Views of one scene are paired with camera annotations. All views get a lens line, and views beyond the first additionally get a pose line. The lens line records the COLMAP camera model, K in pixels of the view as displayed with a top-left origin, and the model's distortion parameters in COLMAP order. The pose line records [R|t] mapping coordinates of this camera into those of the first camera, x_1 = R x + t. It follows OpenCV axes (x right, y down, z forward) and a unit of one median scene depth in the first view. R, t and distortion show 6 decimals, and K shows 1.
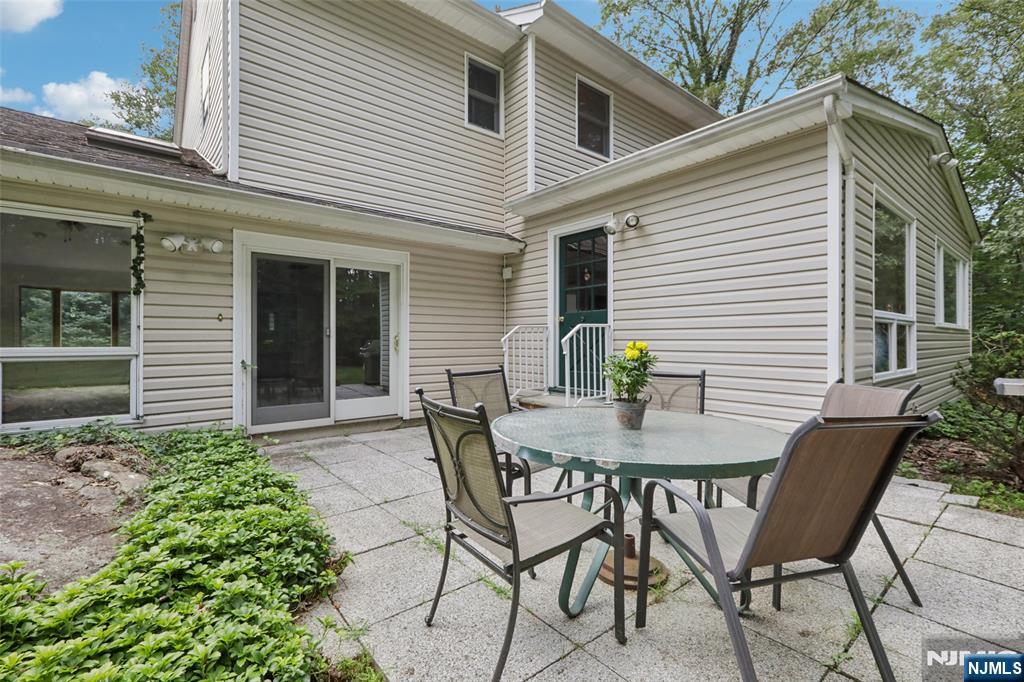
lens RADIAL K [[462.2, 0, 512.8], [0, 462.2, 337.1], [0, 0, 1]] dist [0.000764, 0.000427]
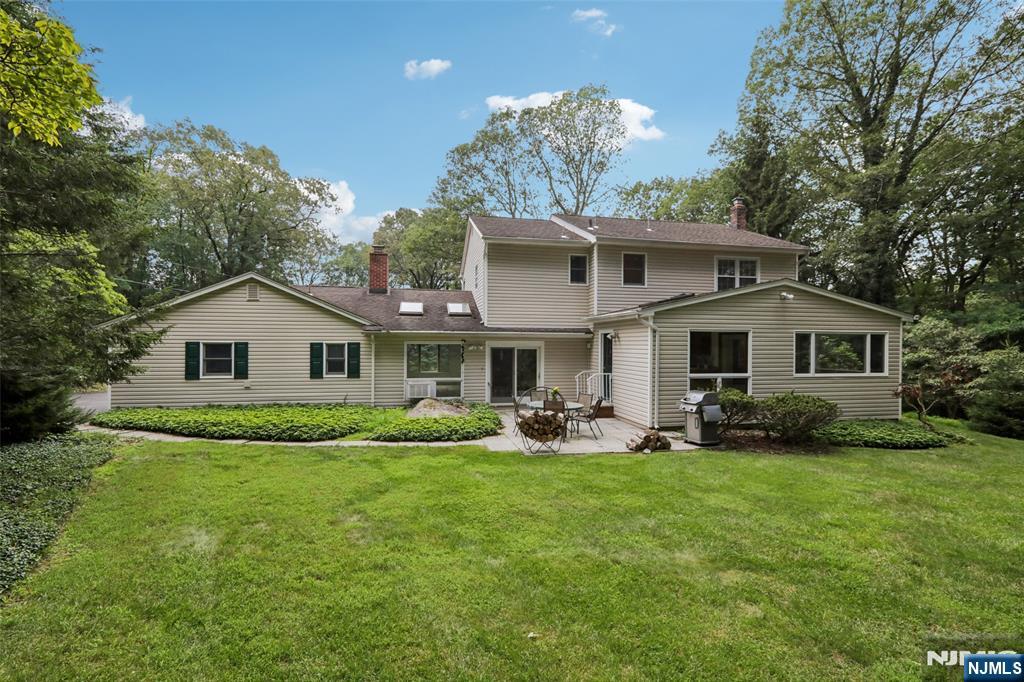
lens RADIAL K [[462.2, 0, 509.1], [0, 462.2, 346.9], [0, 0, 1]] dist [0.000764, 0.000427]
pose [[0.887326, 0.004235, -0.461123, 0.800203], [-0.000499, 0.999966, 0.008223, -0.174591], [0.461142, -0.007067, 0.887298, -1.394224]]
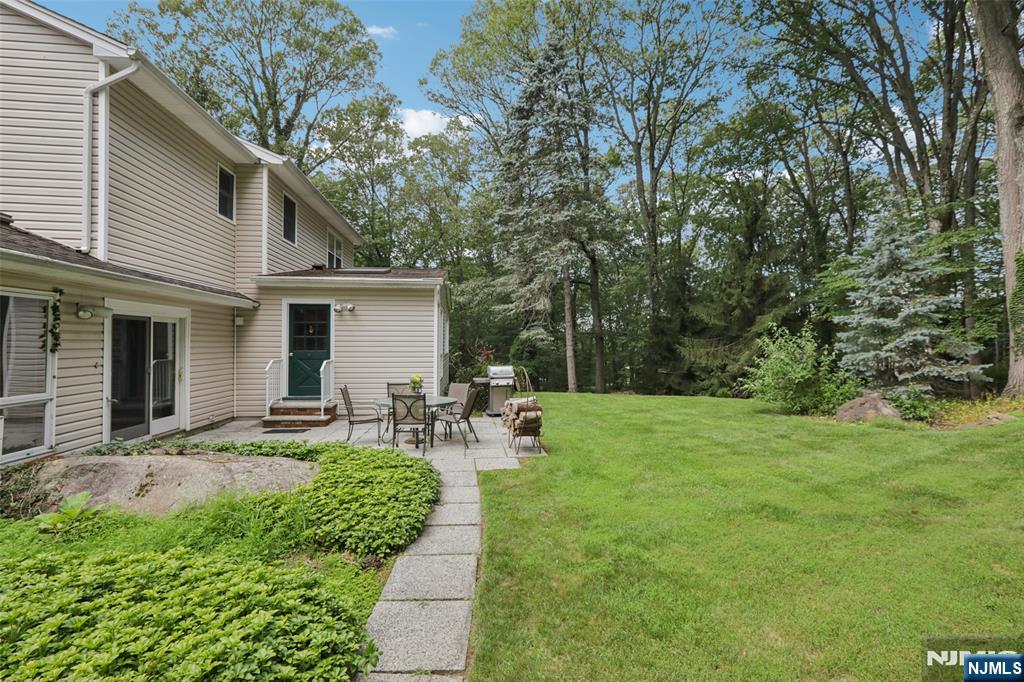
lens RADIAL K [[462.2, 0, 513.7], [0, 462.2, 337.5], [0, 0, 1]] dist [0.000764, 0.000427]
pose [[0.549720, 0.015117, 0.835212, -0.852094], [-0.012664, 0.999872, -0.009762, -0.097699], [-0.835253, -0.005211, 0.549841, -0.565564]]
